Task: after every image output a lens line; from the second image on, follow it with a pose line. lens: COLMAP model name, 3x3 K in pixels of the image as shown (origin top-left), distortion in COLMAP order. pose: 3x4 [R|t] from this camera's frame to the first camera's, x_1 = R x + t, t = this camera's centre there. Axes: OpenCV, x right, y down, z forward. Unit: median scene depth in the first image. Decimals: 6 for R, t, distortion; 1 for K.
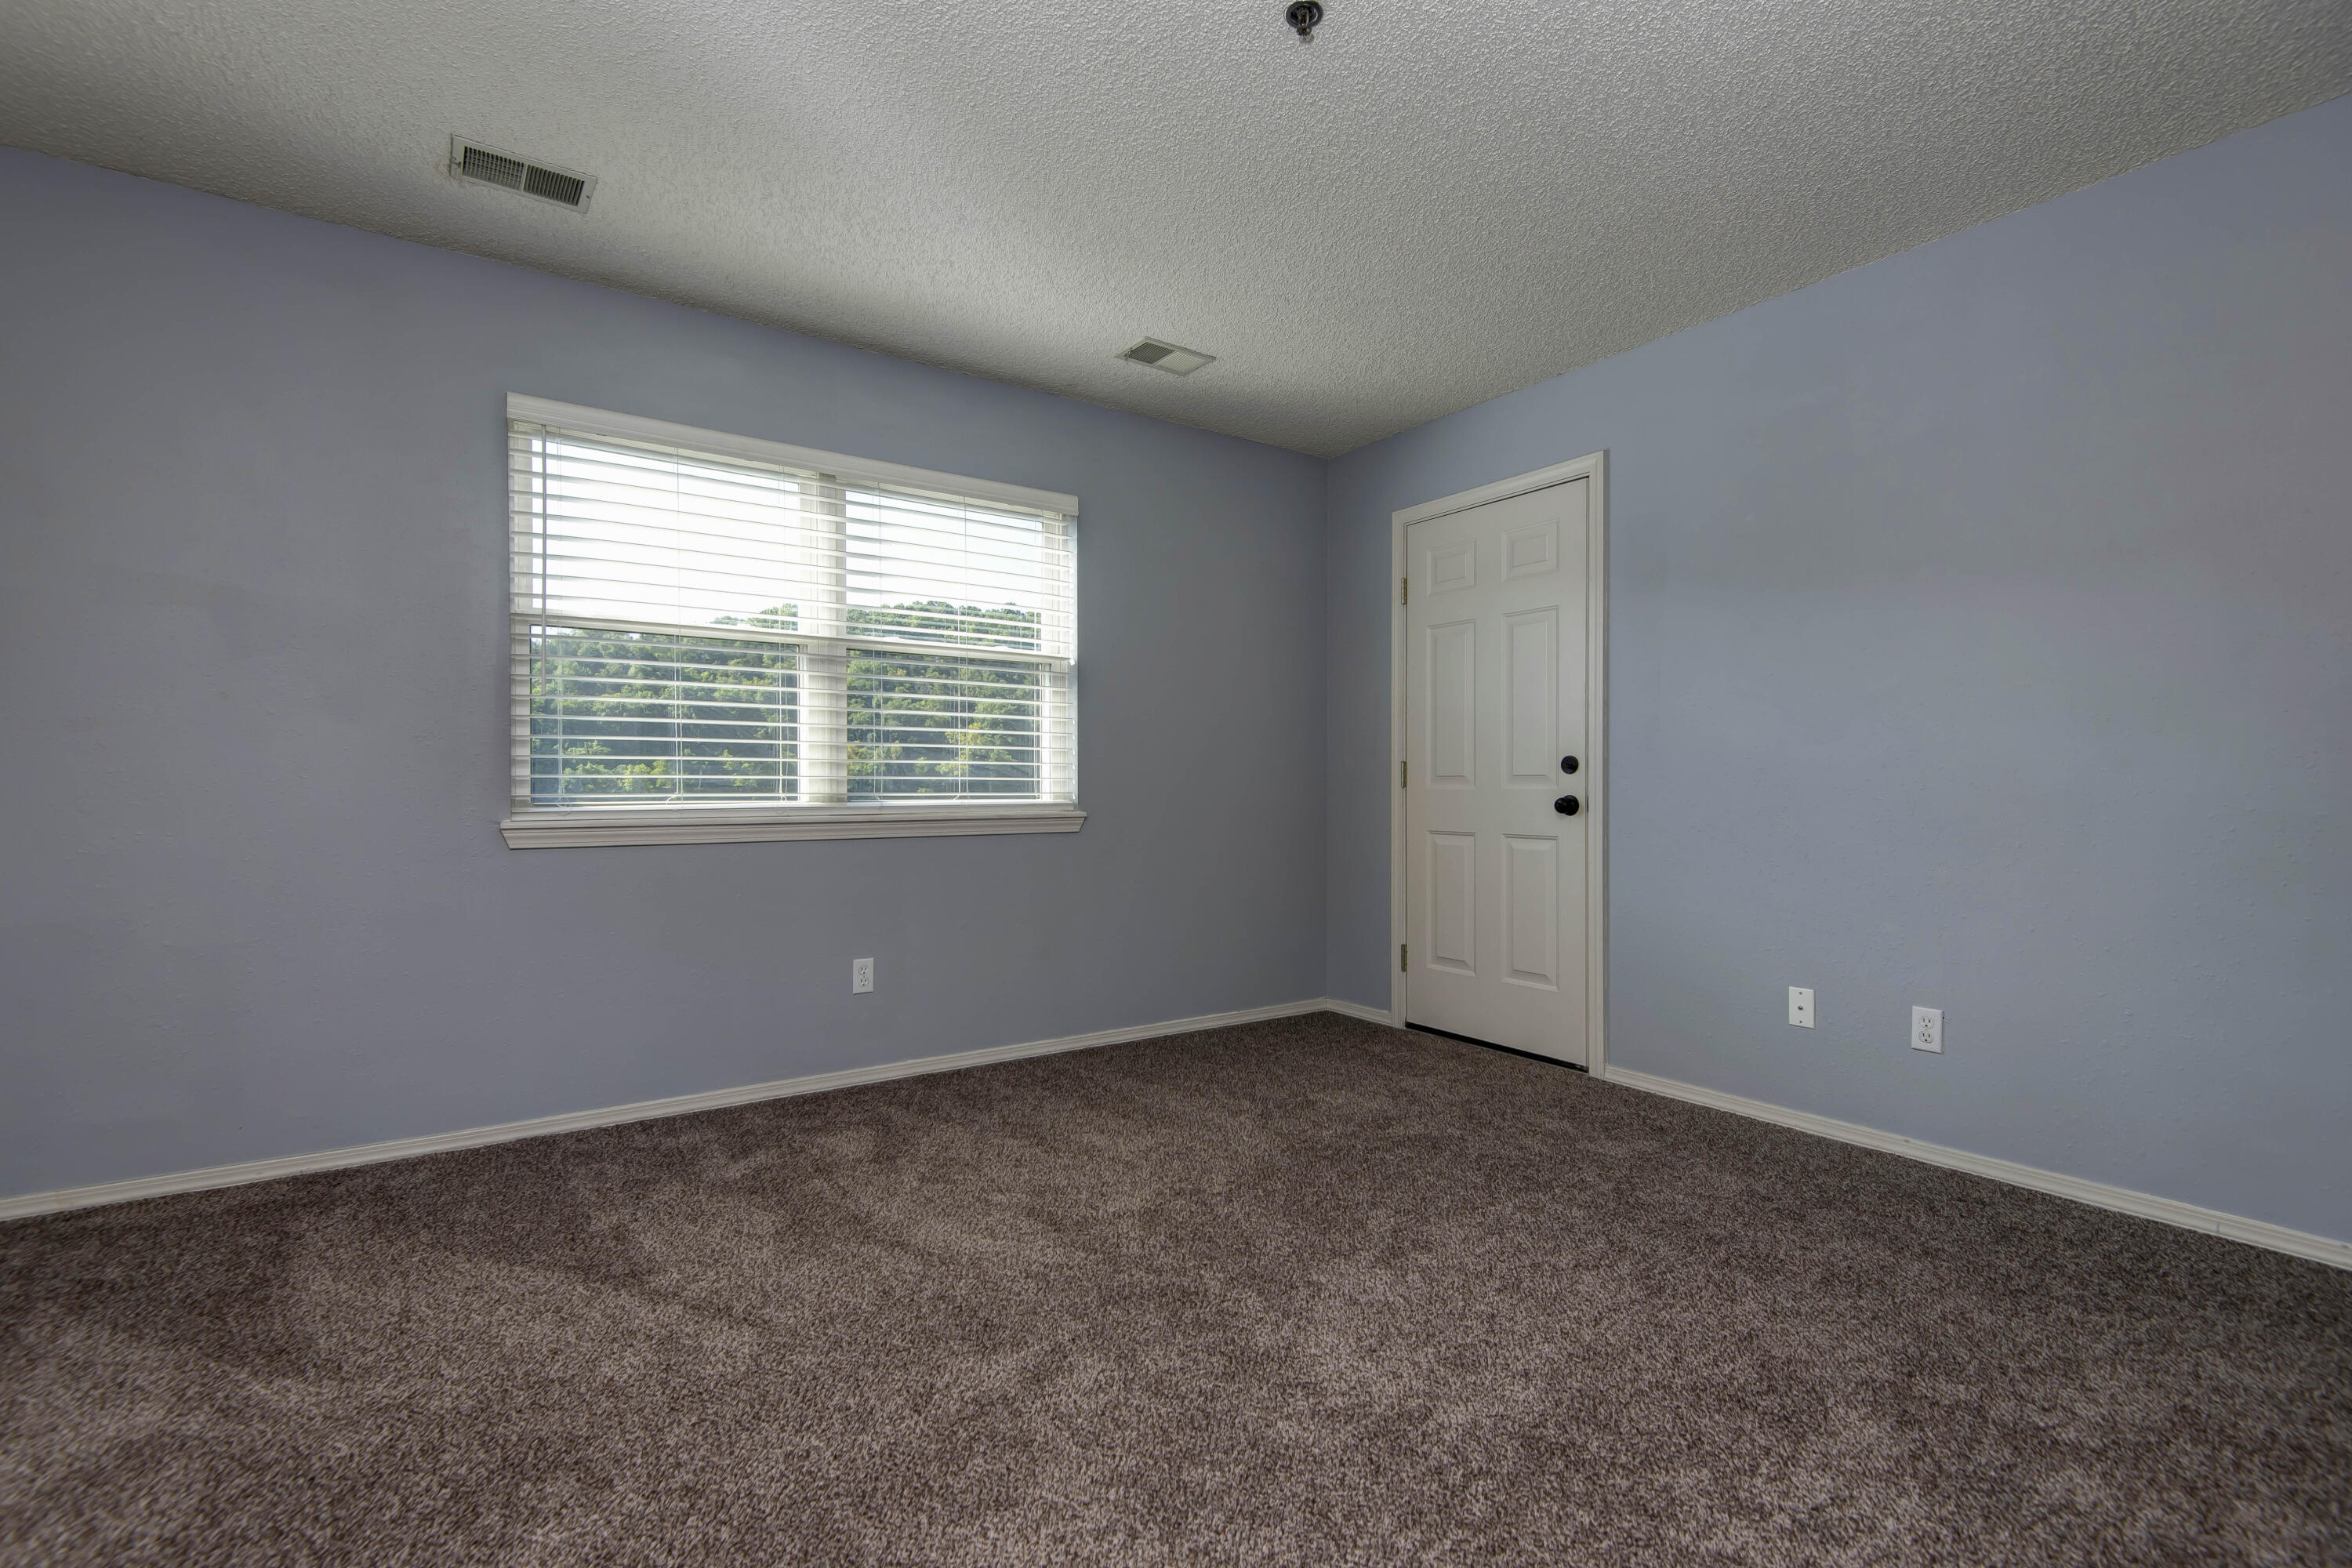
lens RADIAL K [[1109.8, 0, 1176.0], [0, 1109.8, 784.0], [0, 0, 1]] dist [0.000504, -0.000103]
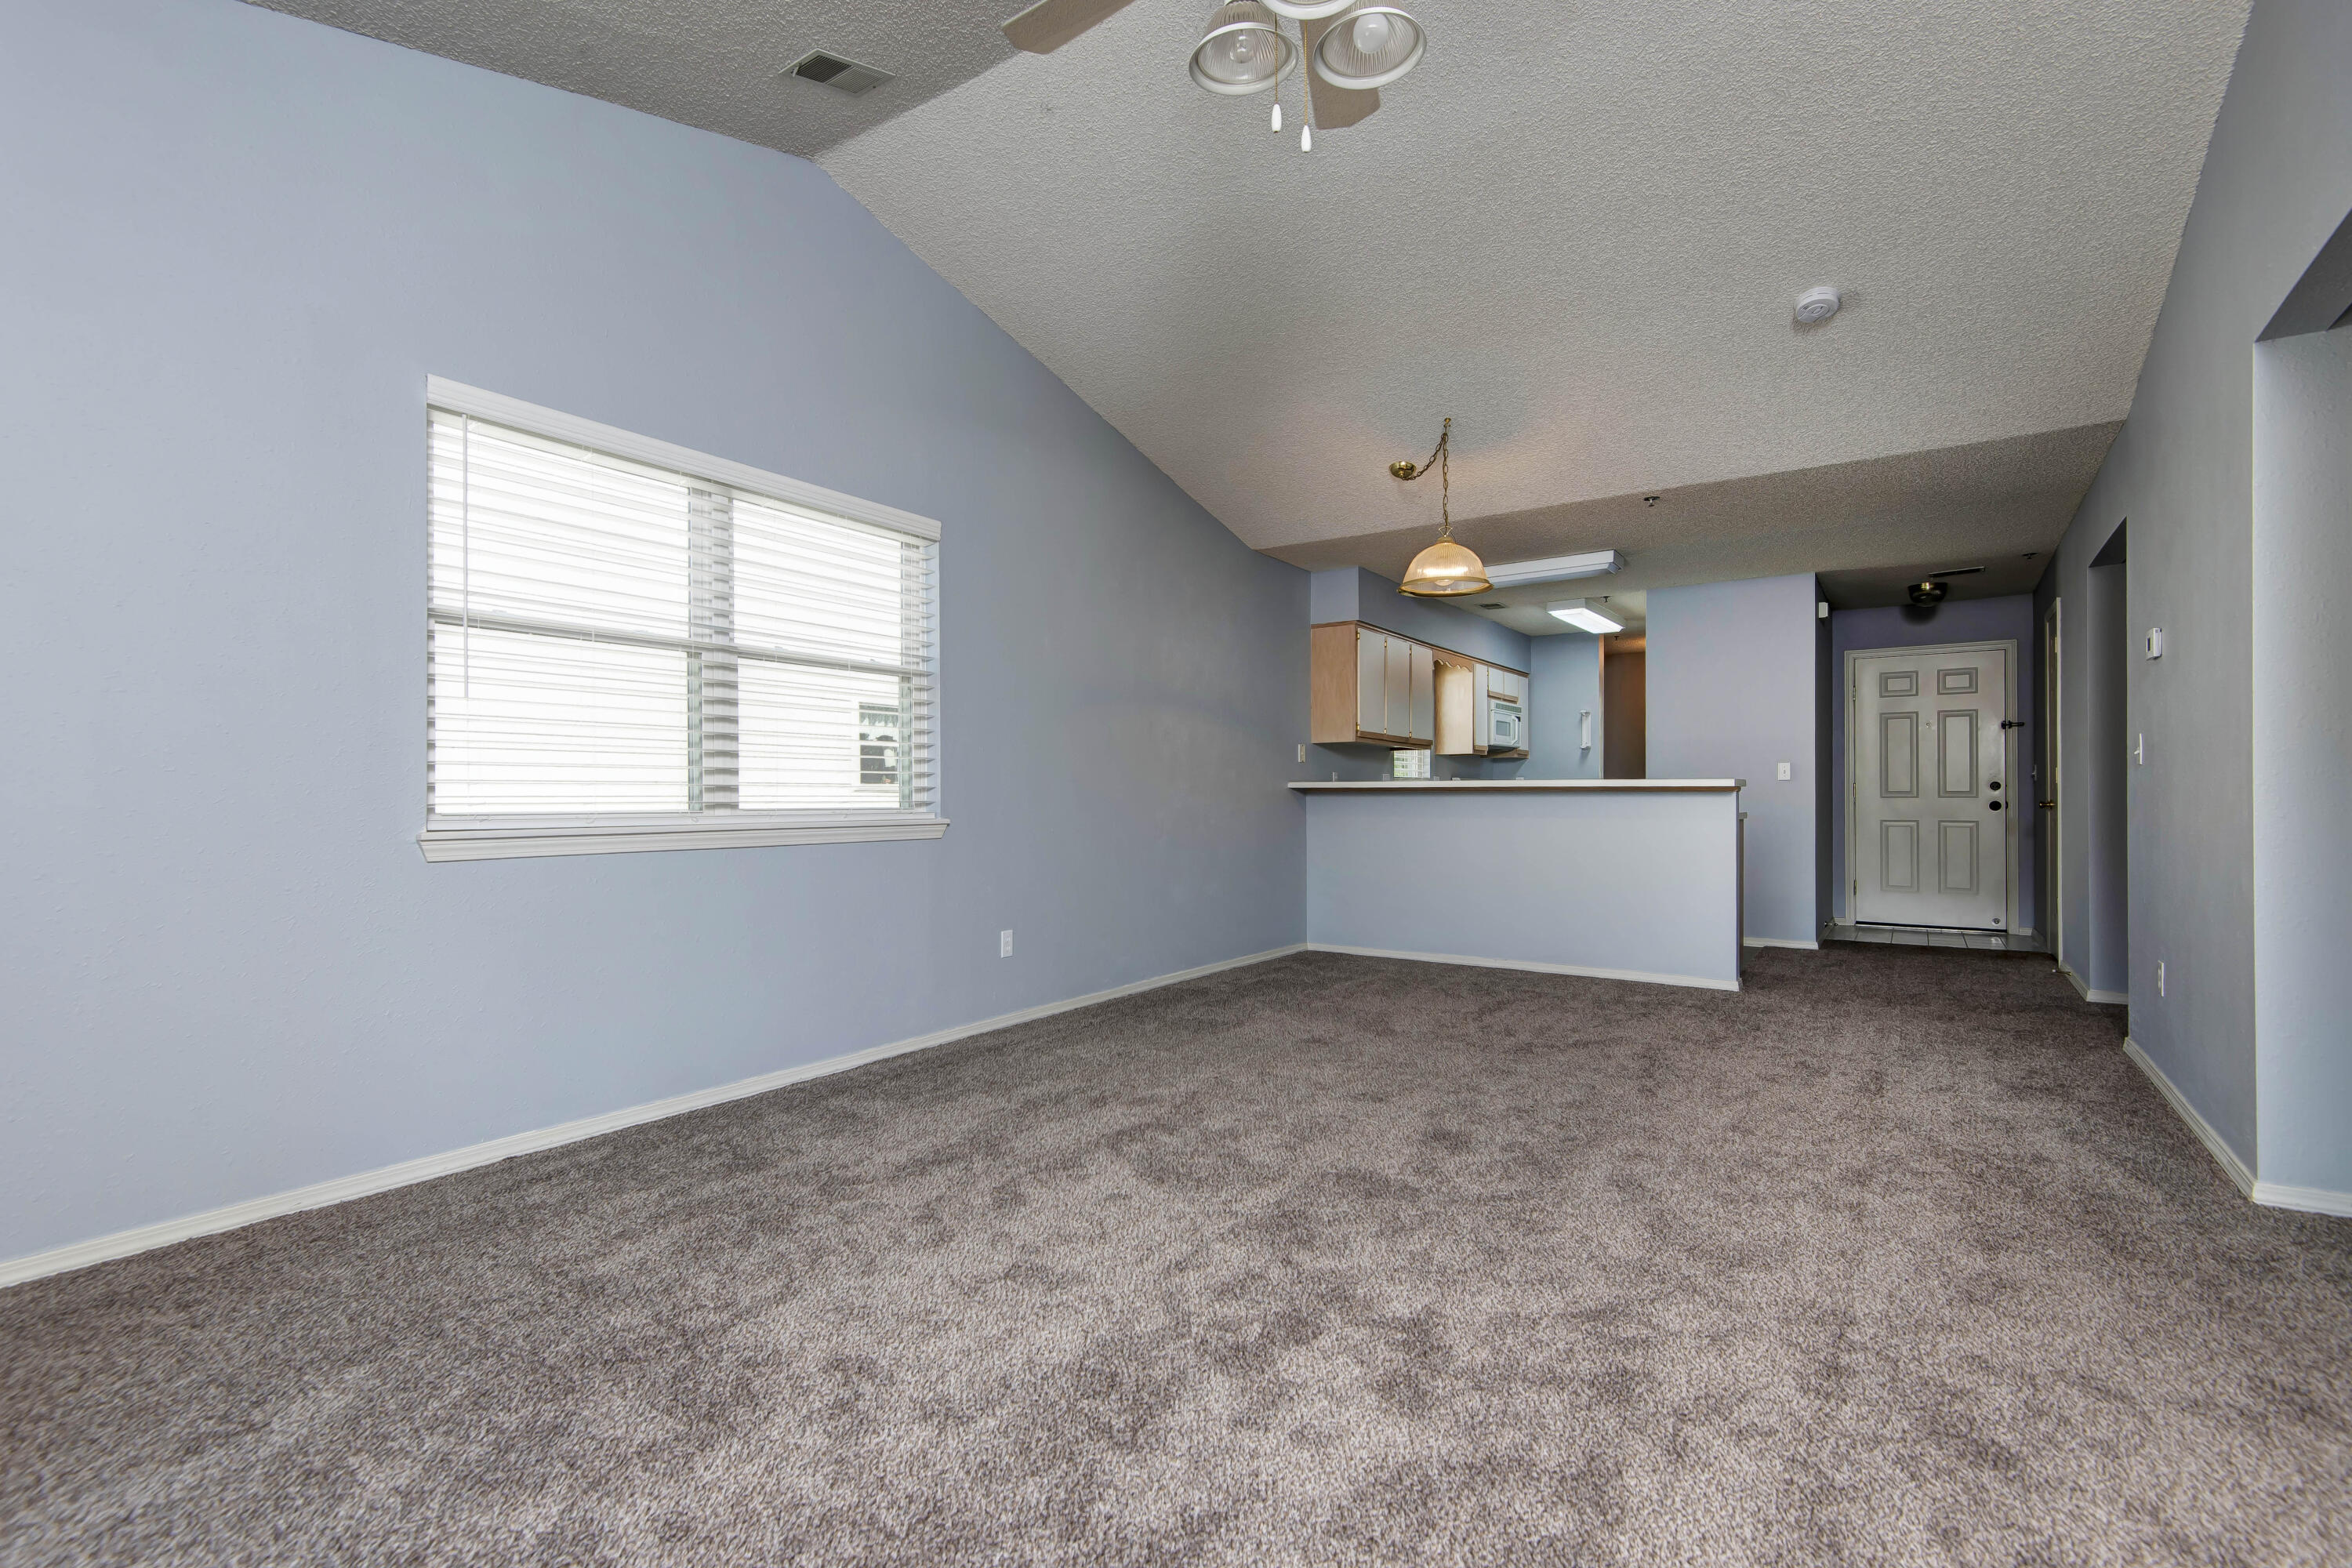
lens RADIAL K [[1109.8, 0, 1176.0], [0, 1109.8, 784.0], [0, 0, 1]] dist [0.000504, -0.000103]
pose [[0.940380, 0.004642, 0.340094, -0.322242], [-0.002000, 0.999965, -0.008120, -0.000131], [-0.340120, 0.006956, 0.940356, -0.093259]]
